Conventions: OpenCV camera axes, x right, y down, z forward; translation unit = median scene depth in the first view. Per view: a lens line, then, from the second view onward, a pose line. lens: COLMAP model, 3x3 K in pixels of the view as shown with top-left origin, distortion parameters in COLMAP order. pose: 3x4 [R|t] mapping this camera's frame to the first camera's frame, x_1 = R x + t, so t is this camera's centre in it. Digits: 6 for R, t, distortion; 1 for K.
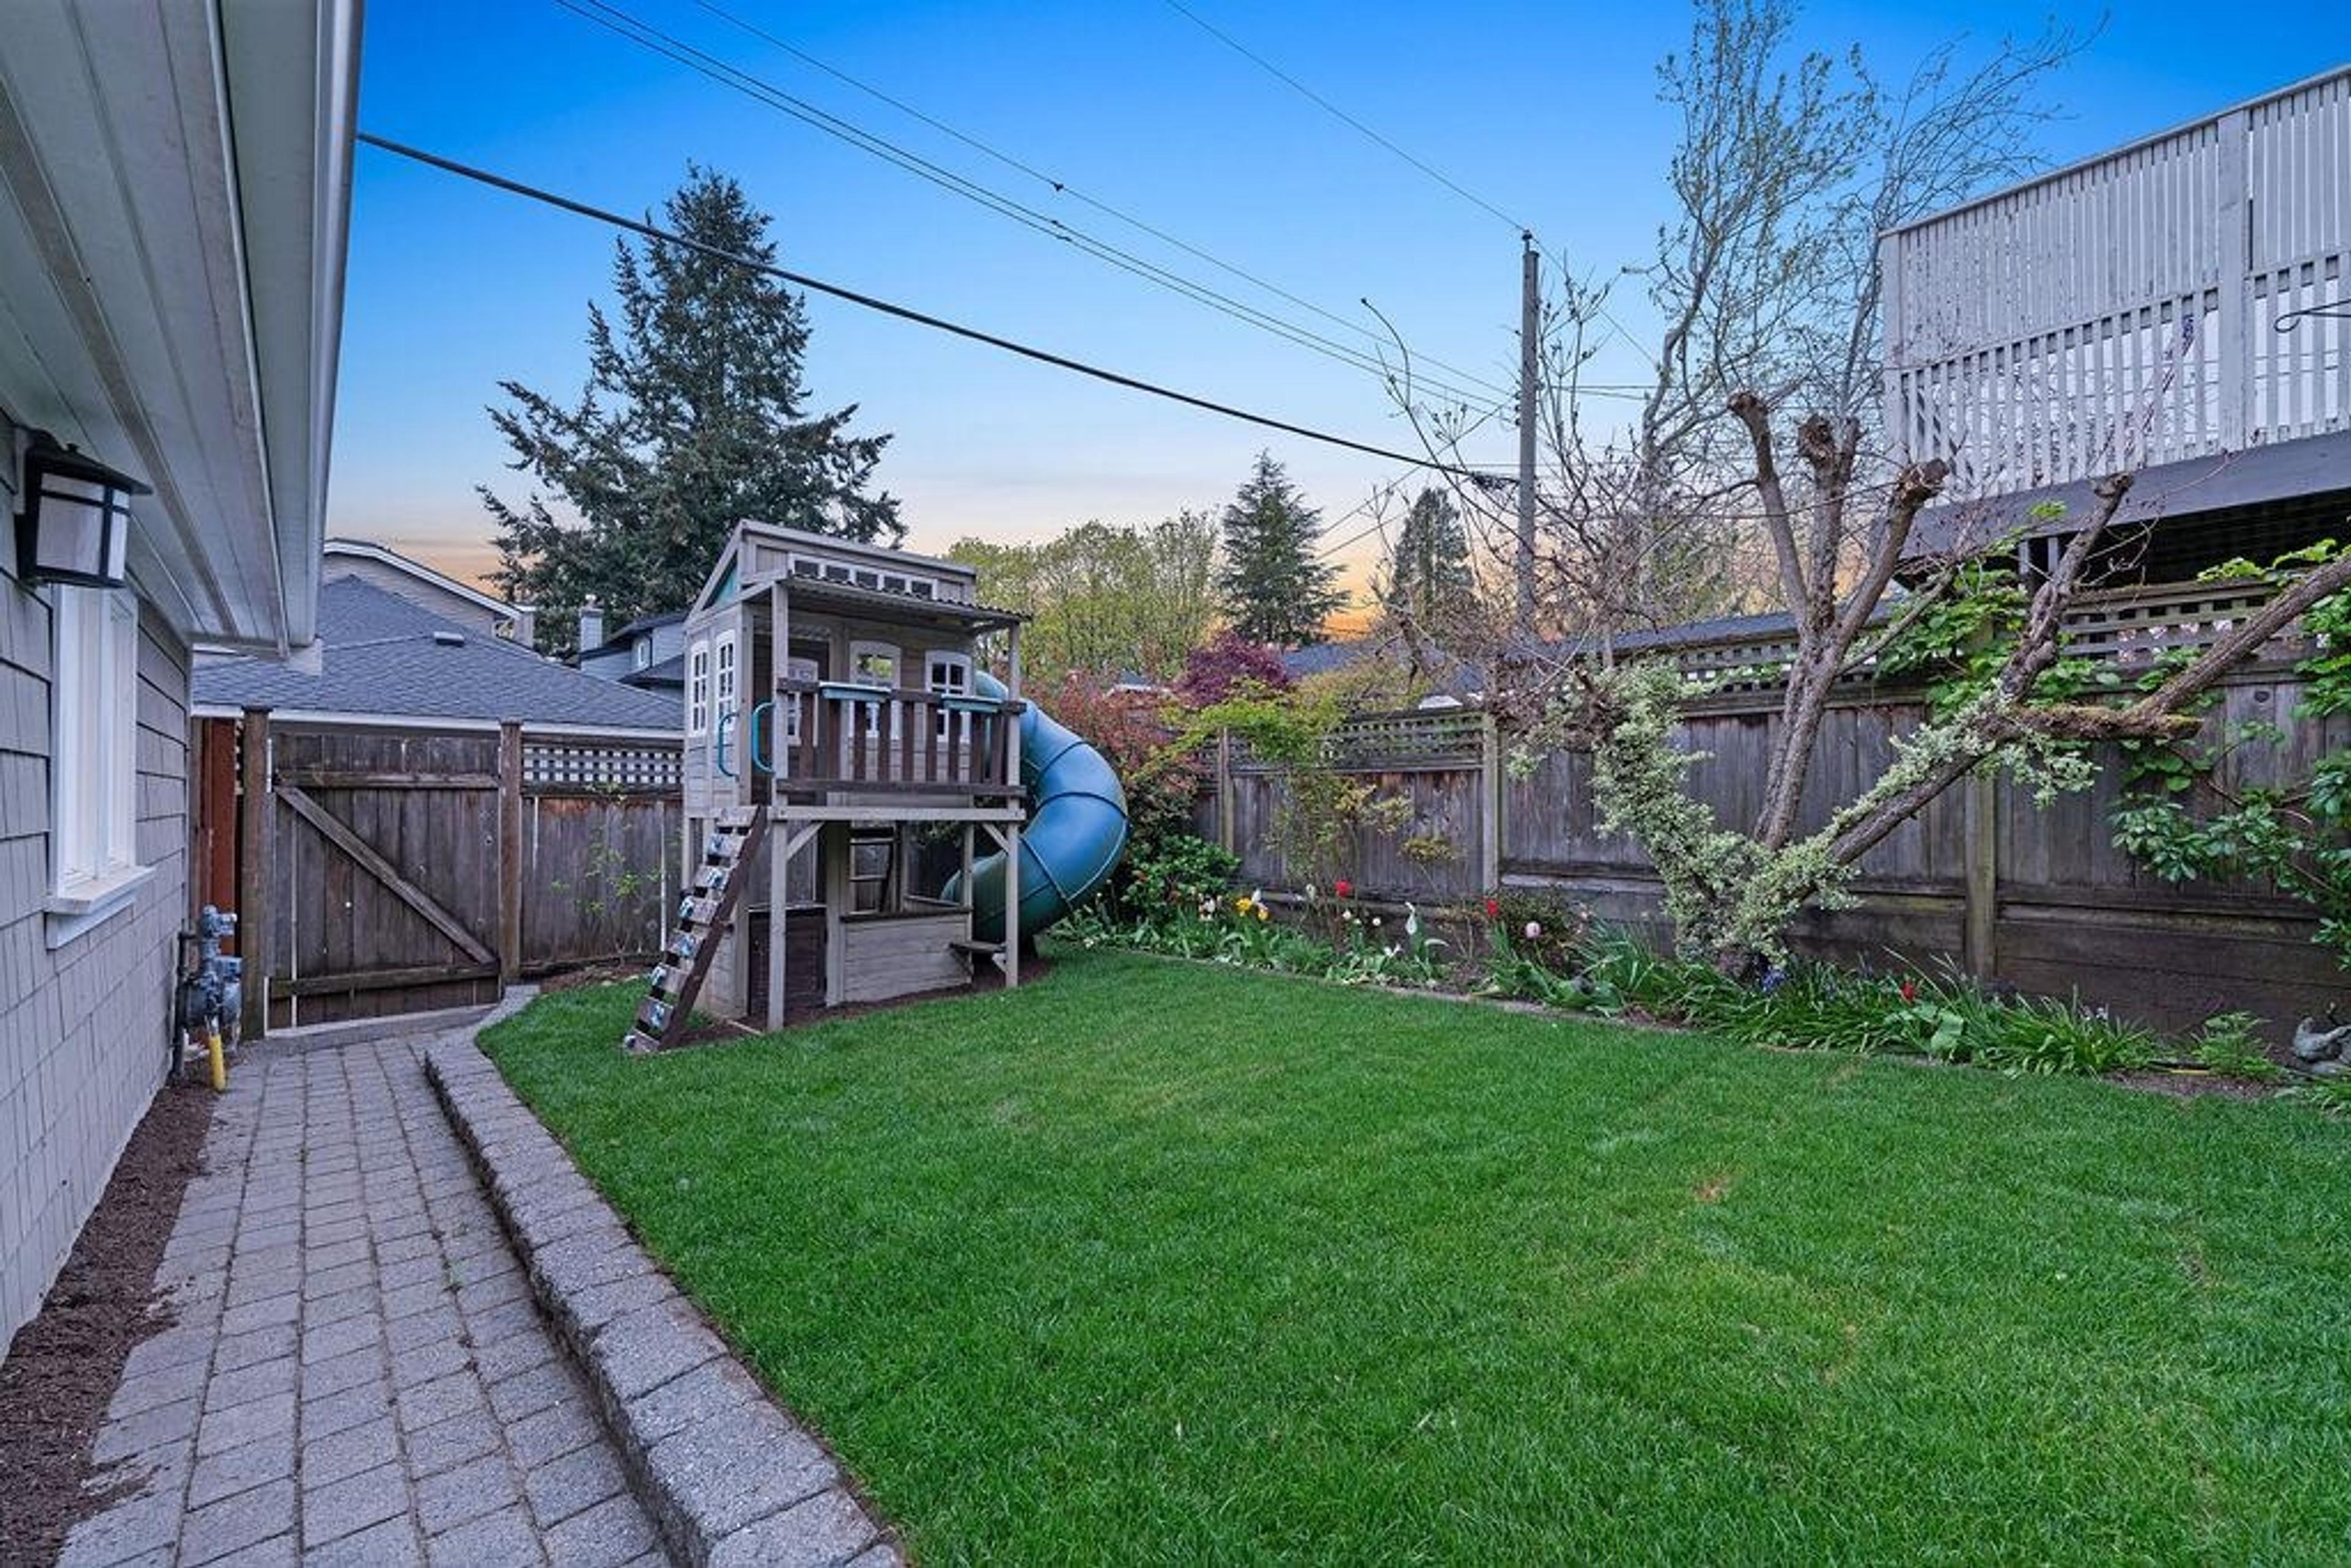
lens RADIAL K [[955.4, 0, 1175.5], [0, 955.4, 784.0], [0, 0, 1]] dist [0.000708, 0.000139]
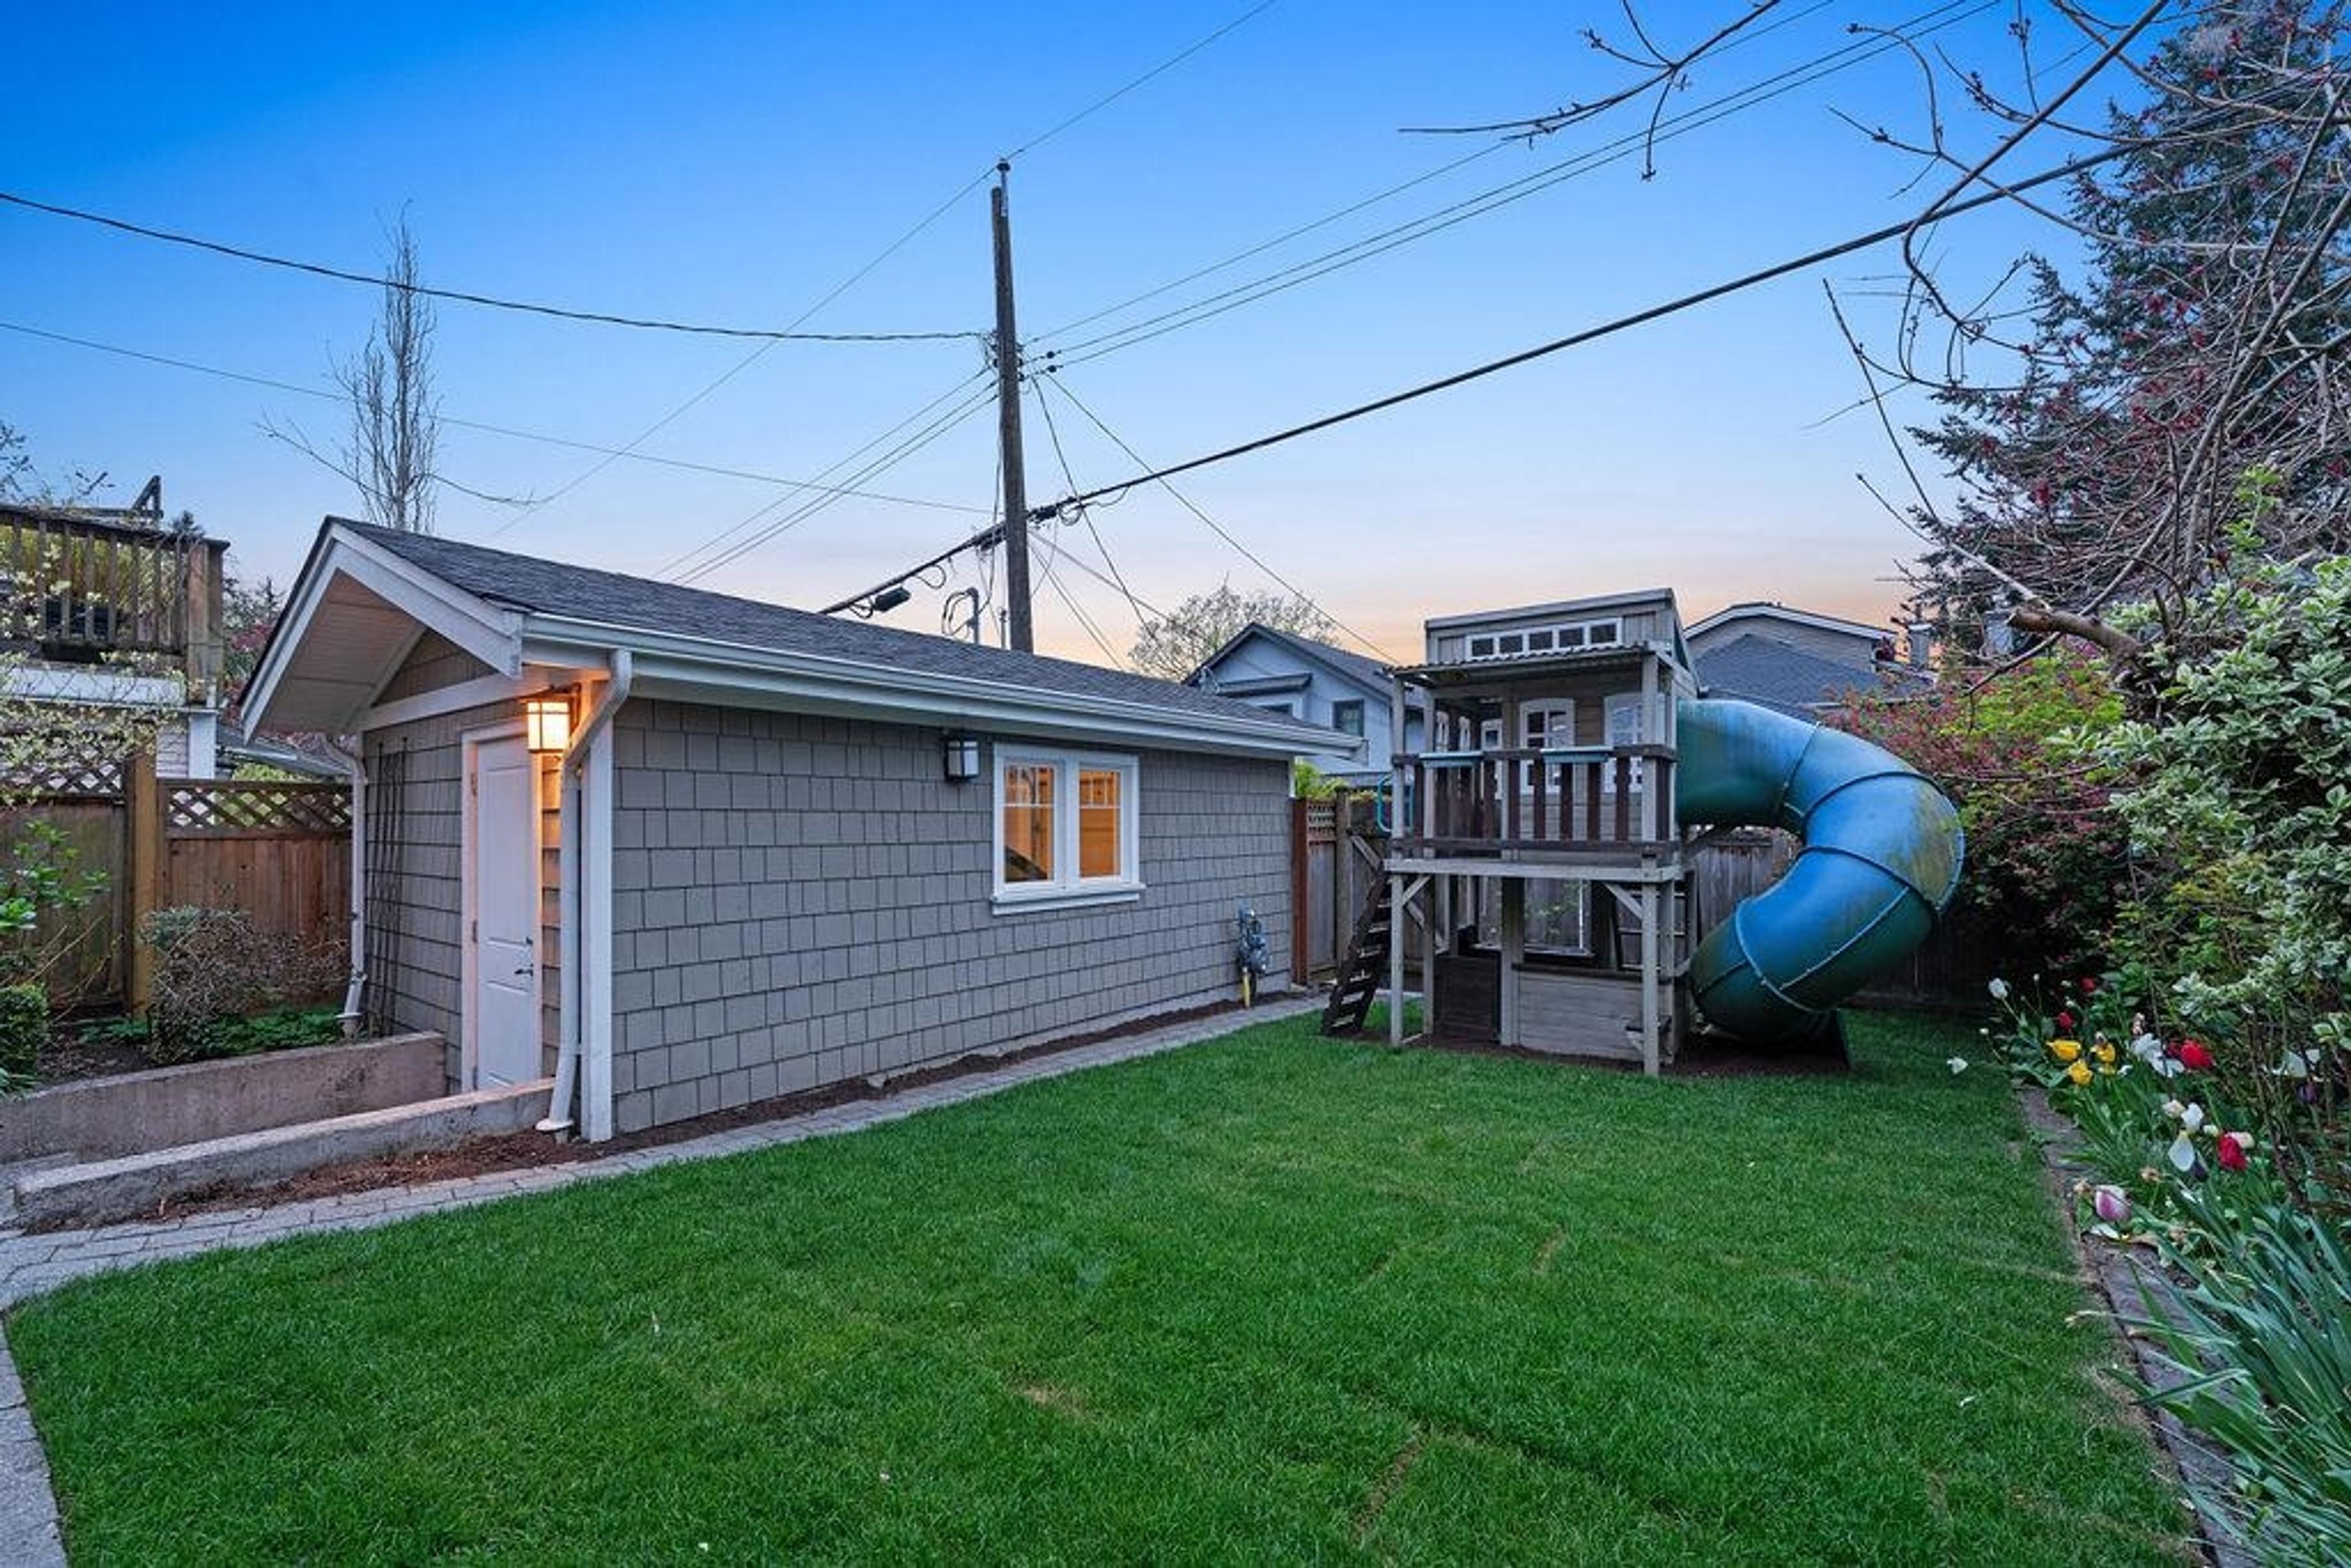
lens RADIAL K [[965.1, 0, 1175.5], [0, 965.1, 784.0], [0, 0, 1]] dist [-0.000734, -0.000027]
pose [[0.181352, -0.042576, -0.982496, 0.561089], [0.022474, 0.998981, -0.039143, -0.023976], [0.983161, -0.014982, 0.182124, 0.382126]]
